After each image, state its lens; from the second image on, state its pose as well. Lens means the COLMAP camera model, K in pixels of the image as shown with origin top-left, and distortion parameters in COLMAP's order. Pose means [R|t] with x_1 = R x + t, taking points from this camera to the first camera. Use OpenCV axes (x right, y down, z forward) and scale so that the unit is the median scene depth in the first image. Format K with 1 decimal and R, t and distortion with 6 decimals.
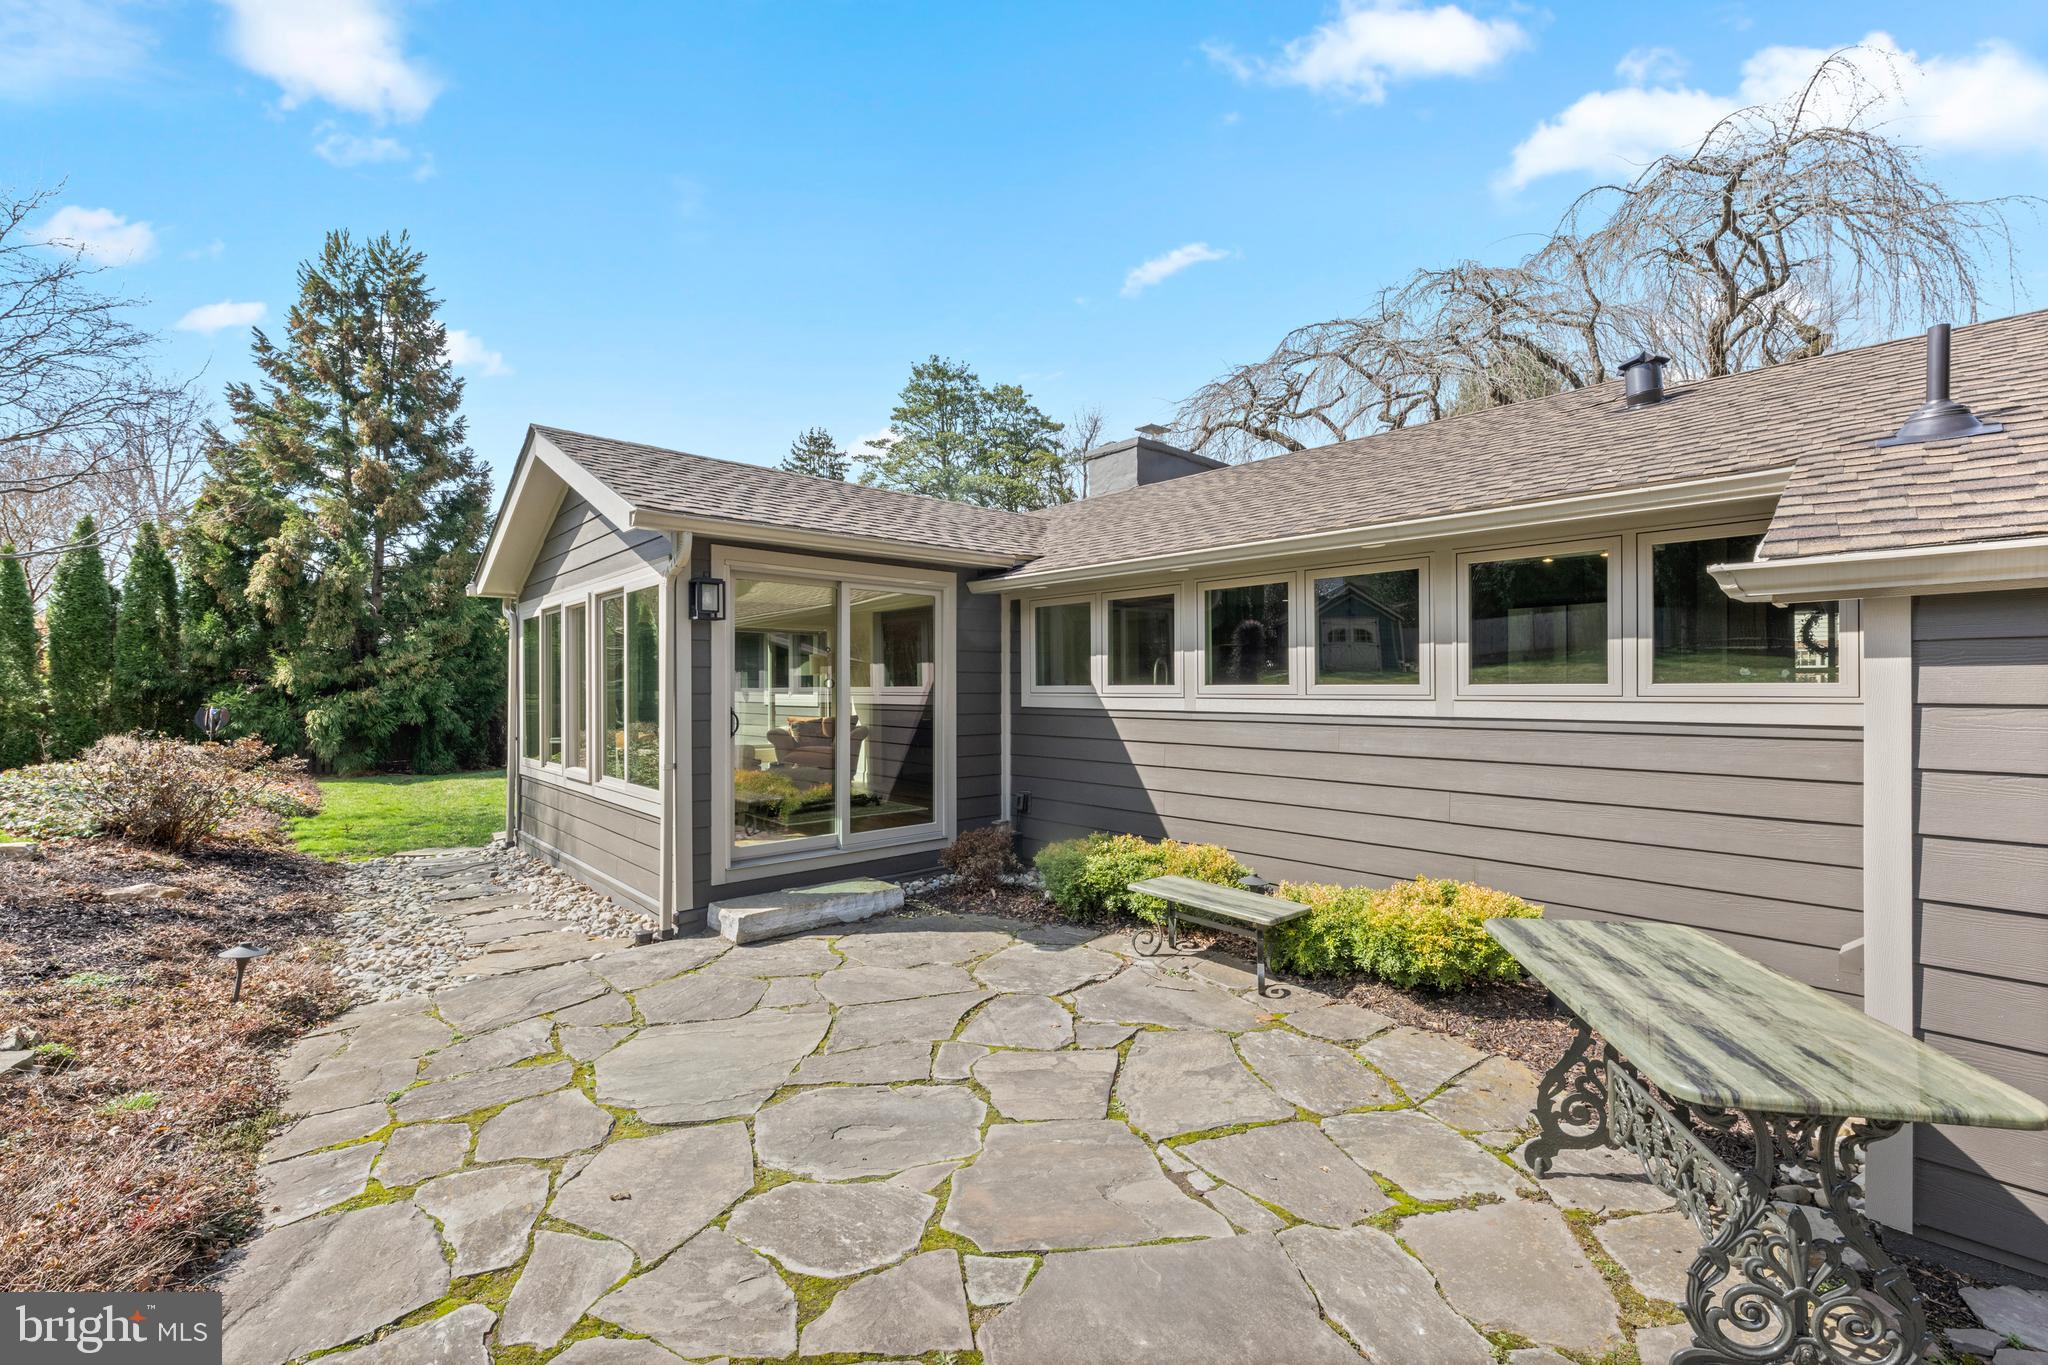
lens RADIAL K [[880.4, 0, 1030.1], [0, 880.4, 684.1], [0, 0, 1]] dist [0.002434, 0.000298]
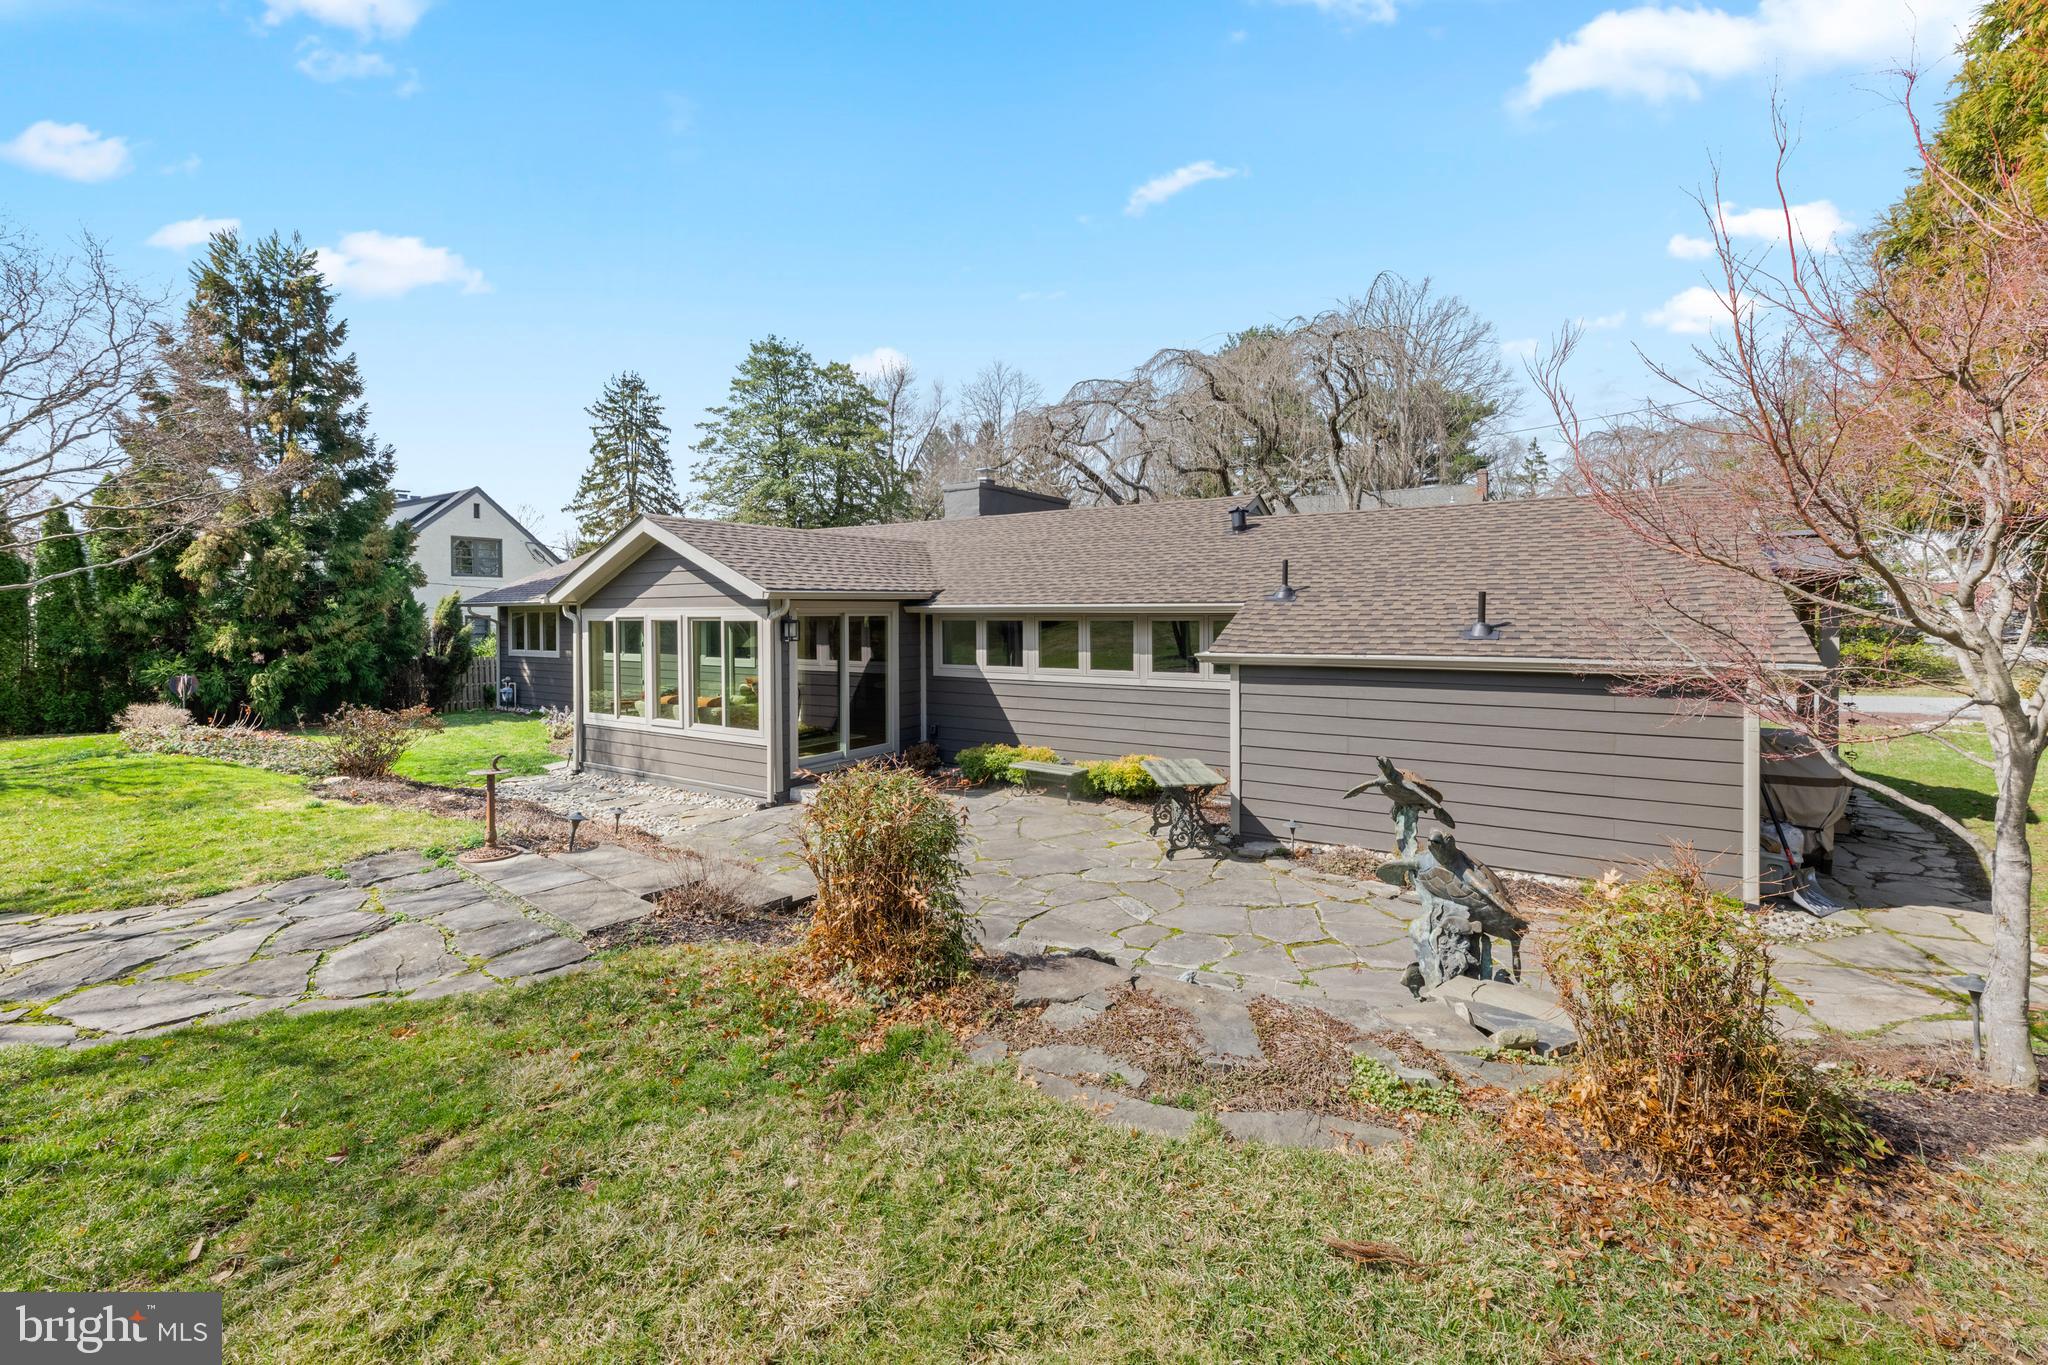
lens RADIAL K [[831.7, 0, 1042.1], [0, 831.7, 625.2], [0, 0, 1]] dist [-0.010211, -0.000396]
pose [[0.970417, -0.007080, 0.241330, -0.198344], [0.004518, 0.999927, 0.011170, -0.092857], [-0.241392, -0.009749, 0.970379, -0.664549]]
